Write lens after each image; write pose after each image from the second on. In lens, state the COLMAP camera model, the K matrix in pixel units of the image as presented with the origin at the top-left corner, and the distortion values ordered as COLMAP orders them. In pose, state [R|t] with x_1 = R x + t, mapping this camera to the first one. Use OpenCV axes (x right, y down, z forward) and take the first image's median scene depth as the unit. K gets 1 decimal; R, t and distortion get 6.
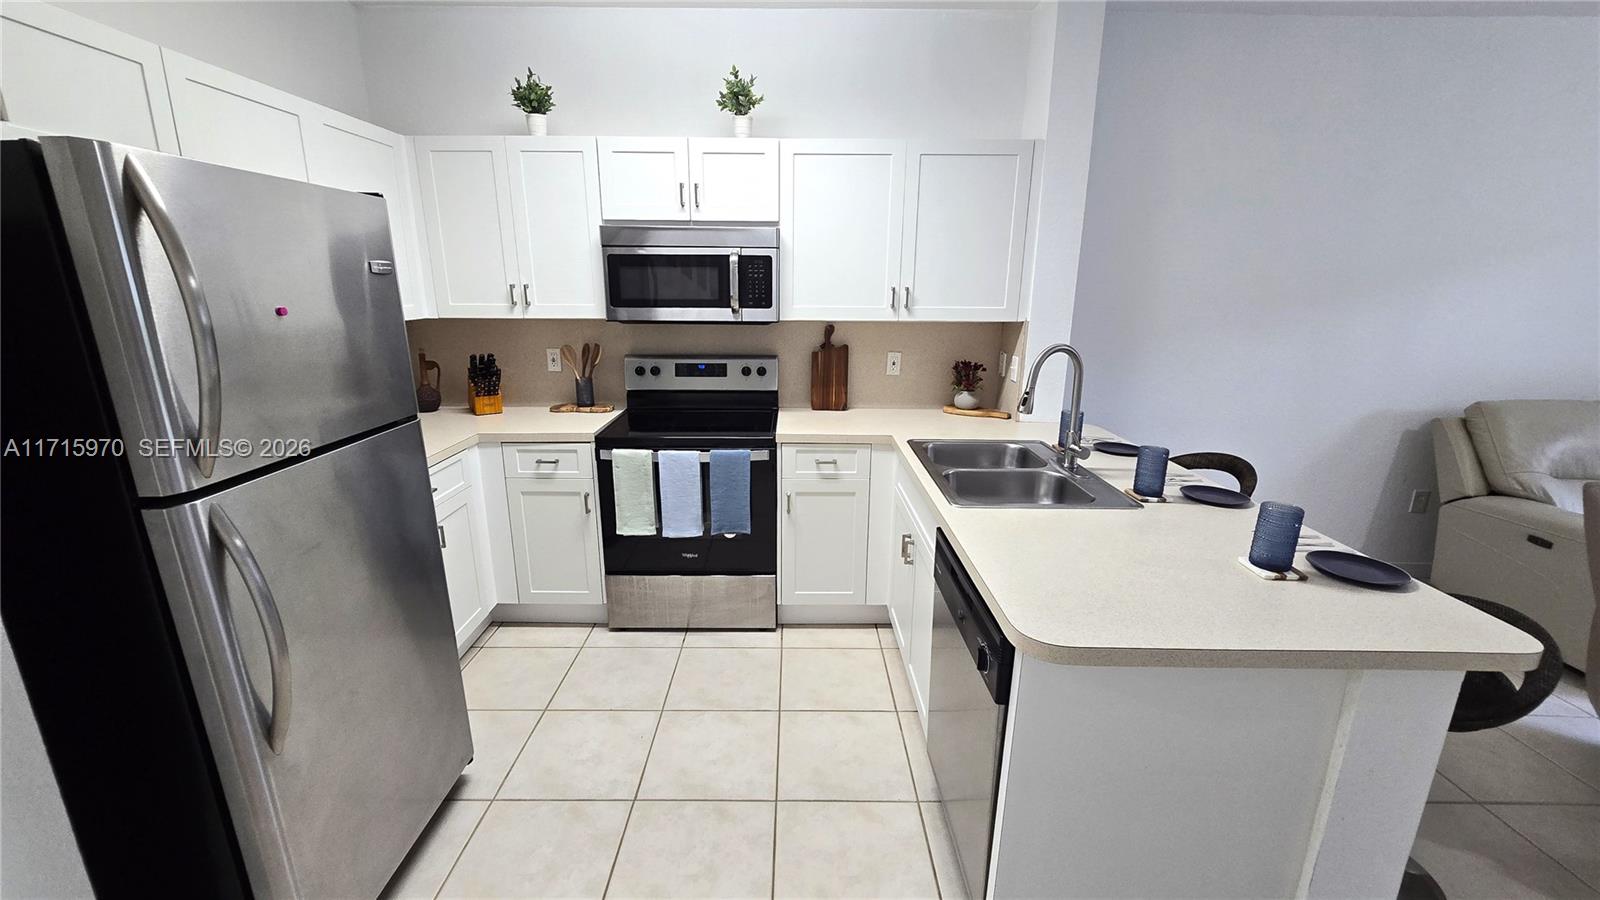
lens RADIAL K [[658.5, 0, 796.4], [0, 658.5, 453.8], [0, 0, 1]] dist [-0.000270, -0.000537]
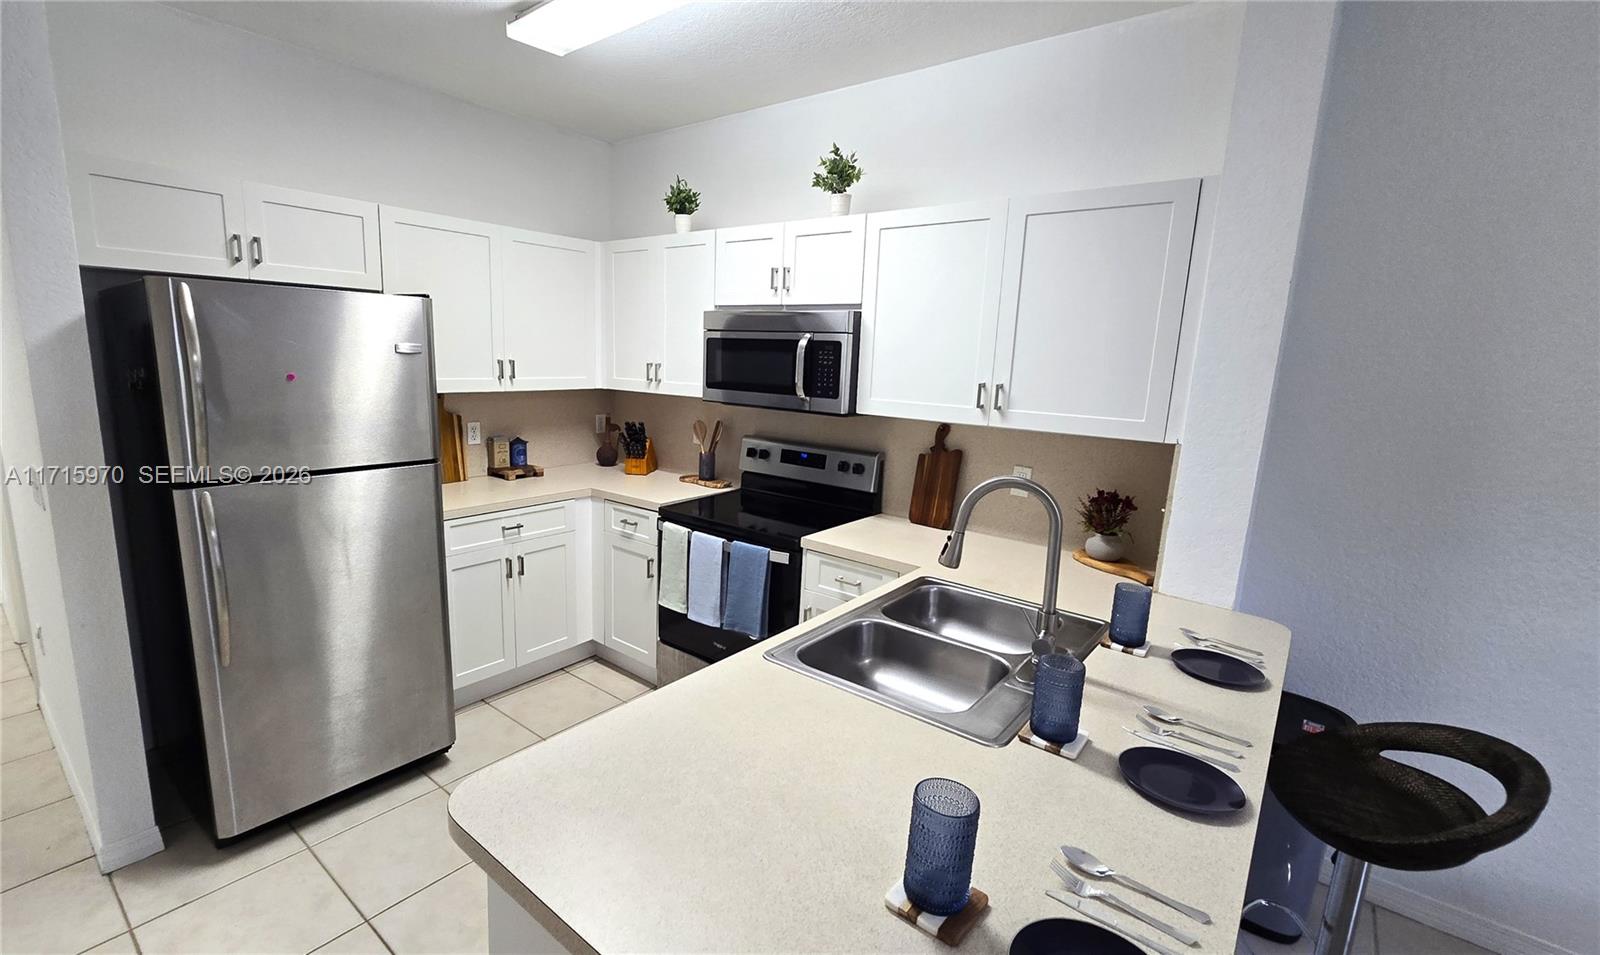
lens RADIAL K [[697.9, 0, 738.3], [0, 697.9, 483.7], [0, 0, 1]] dist [-0.002325, -0.000193]
pose [[0.765081, 0.142146, -0.628049, 0.473639], [-0.193963, 0.980905, -0.014276, -0.069498], [0.614028, 0.132741, 0.778043, 0.197685]]
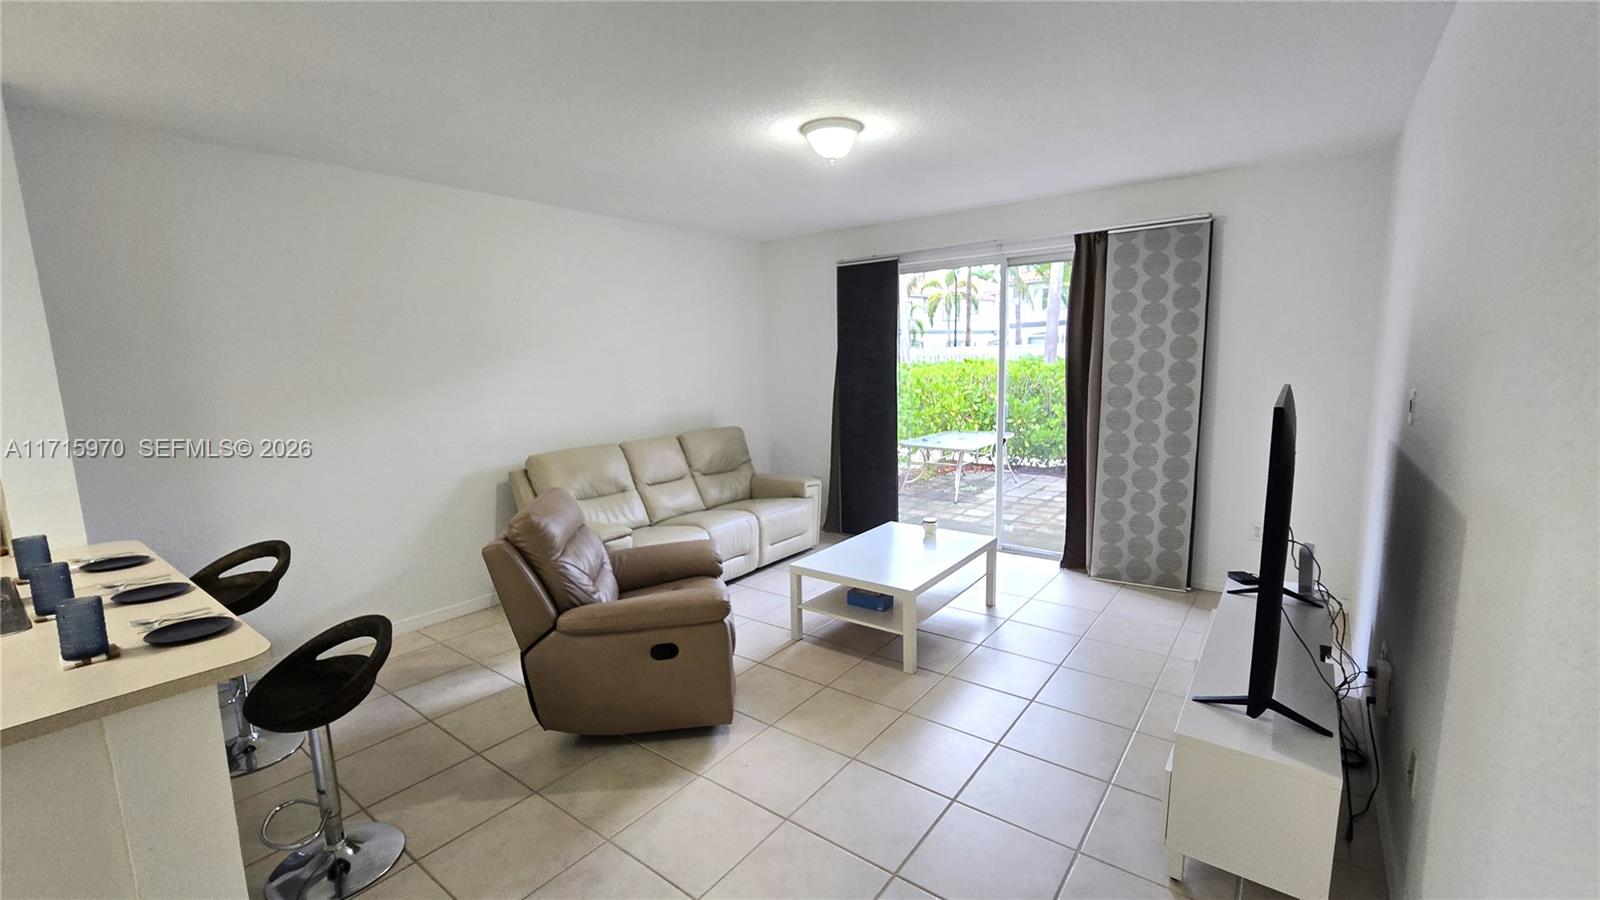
lens RADIAL K [[658.5, 0, 796.4], [0, 658.5, 453.8], [0, 0, 1]] dist [-0.000270, -0.000537]
pose [[0.604874, -0.128499, 0.785885, 0.319014], [0.221768, 0.975034, -0.011262, 0.061707], [-0.764818, 0.181096, 0.618270, -0.321429]]
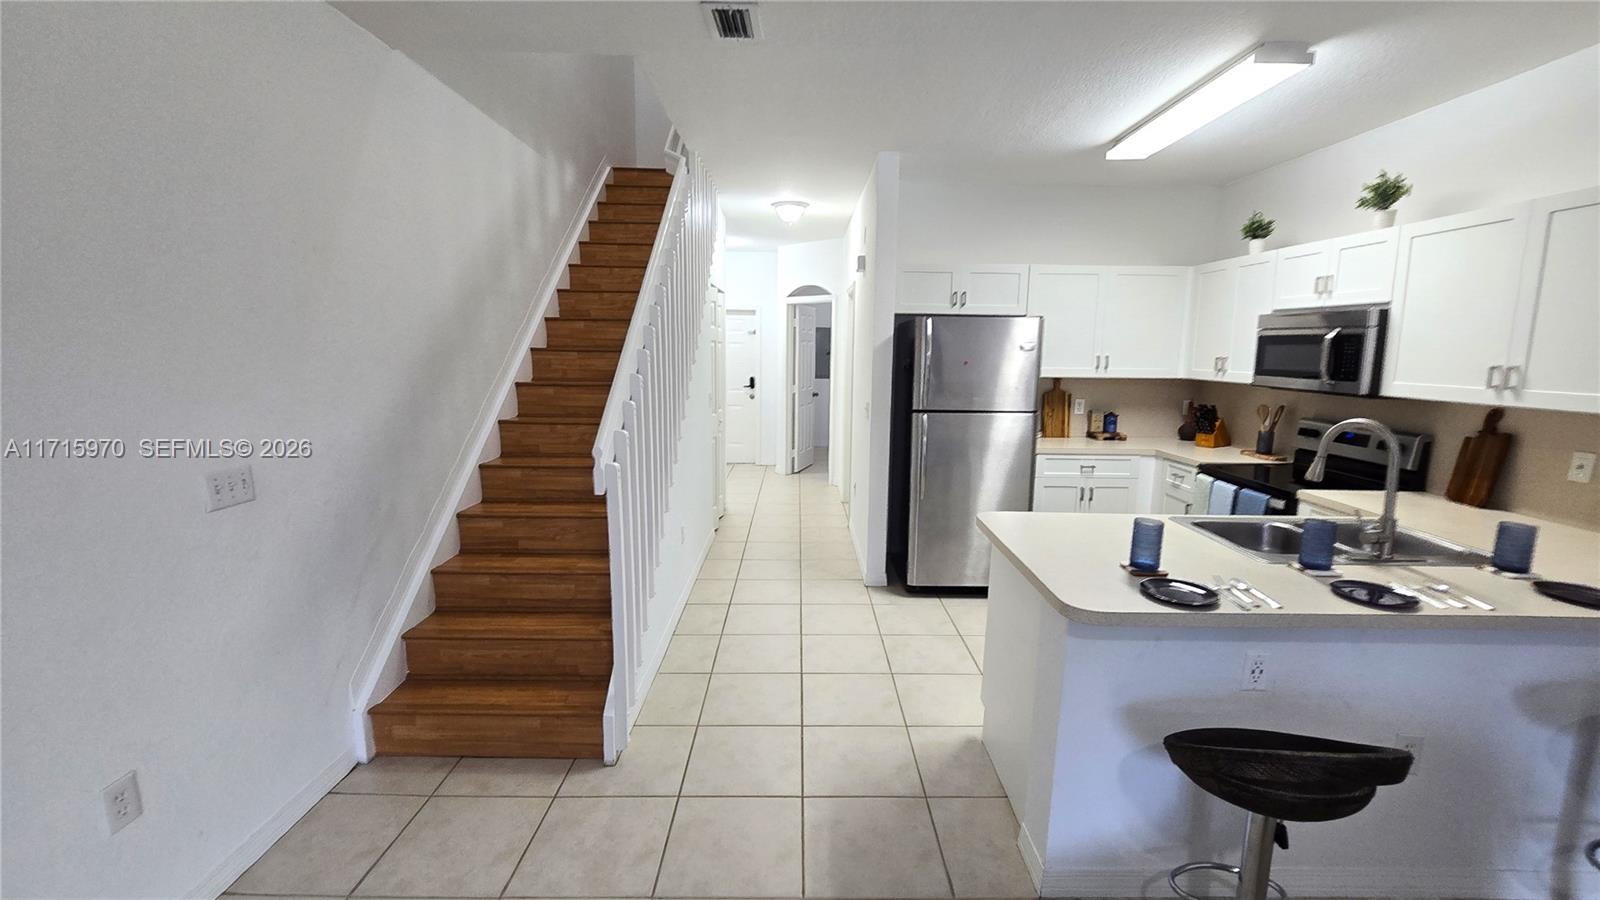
lens RADIAL K [[656.2, 0, 805.1], [0, 656.2, 445.3], [0, 0, 1]] dist [-0.002261, -0.000376]
pose [[0.013051, 0.145034, -0.989341, 1.019843], [-0.266724, 0.954080, 0.136346, -0.030007], [0.963685, 0.262101, 0.051136, 0.113953]]
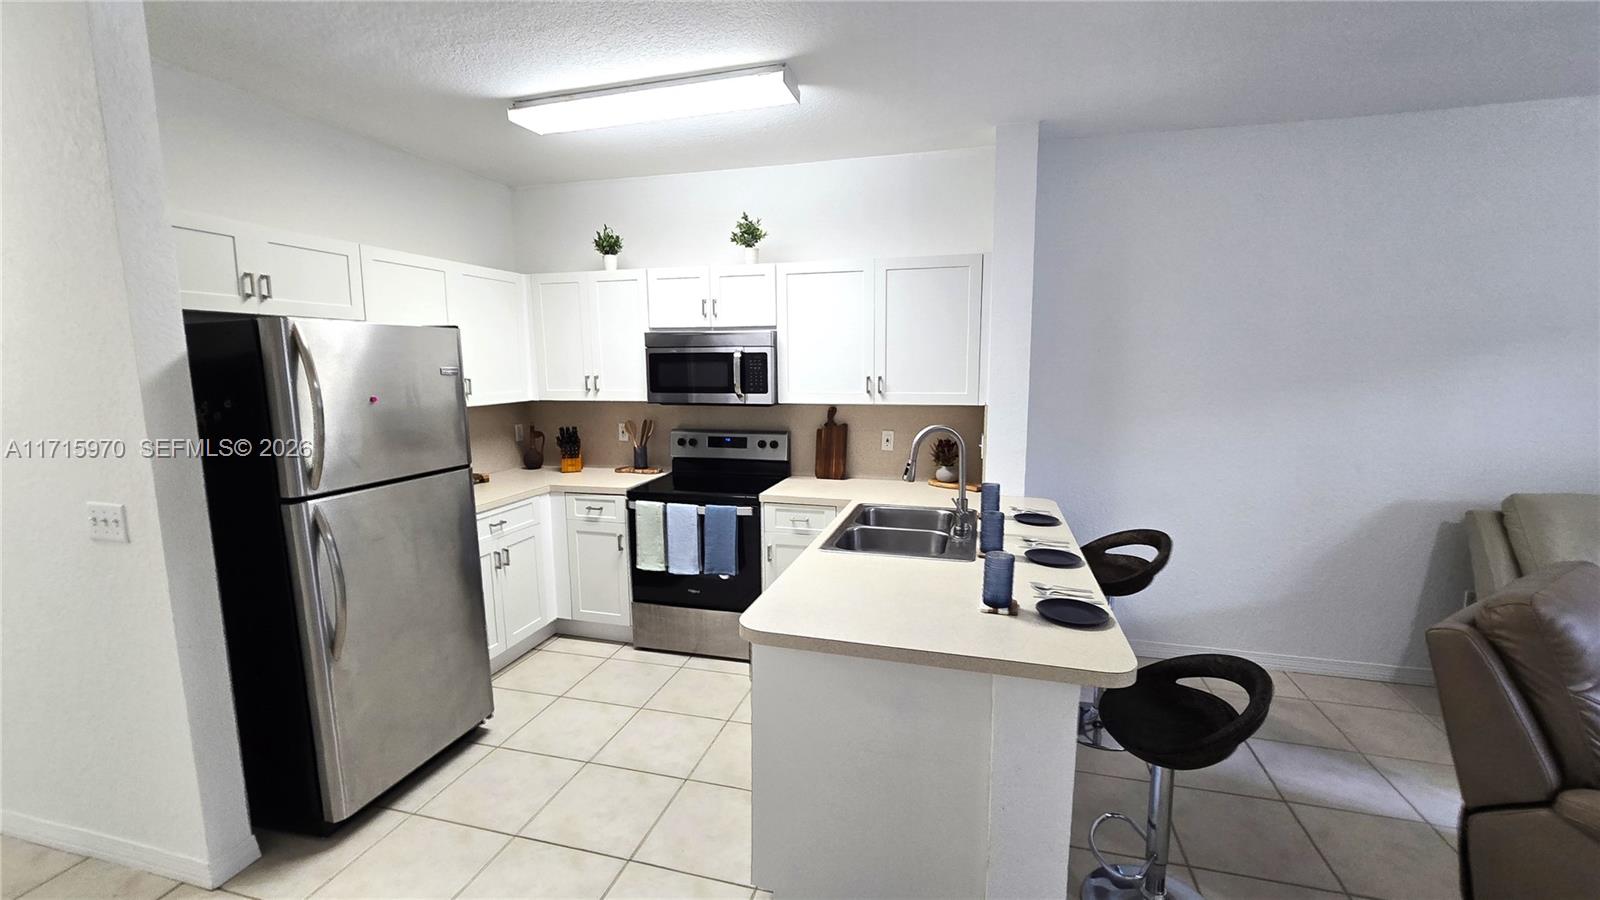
lens RADIAL K [[658.5, 0, 796.4], [0, 658.5, 453.8], [0, 0, 1]] dist [-0.000270, -0.000537]
pose [[0.963859, 0.025914, -0.265149, 0.349366], [-0.057193, 0.992181, -0.110936, 0.026130], [0.260201, 0.122091, 0.957804, -0.161743]]
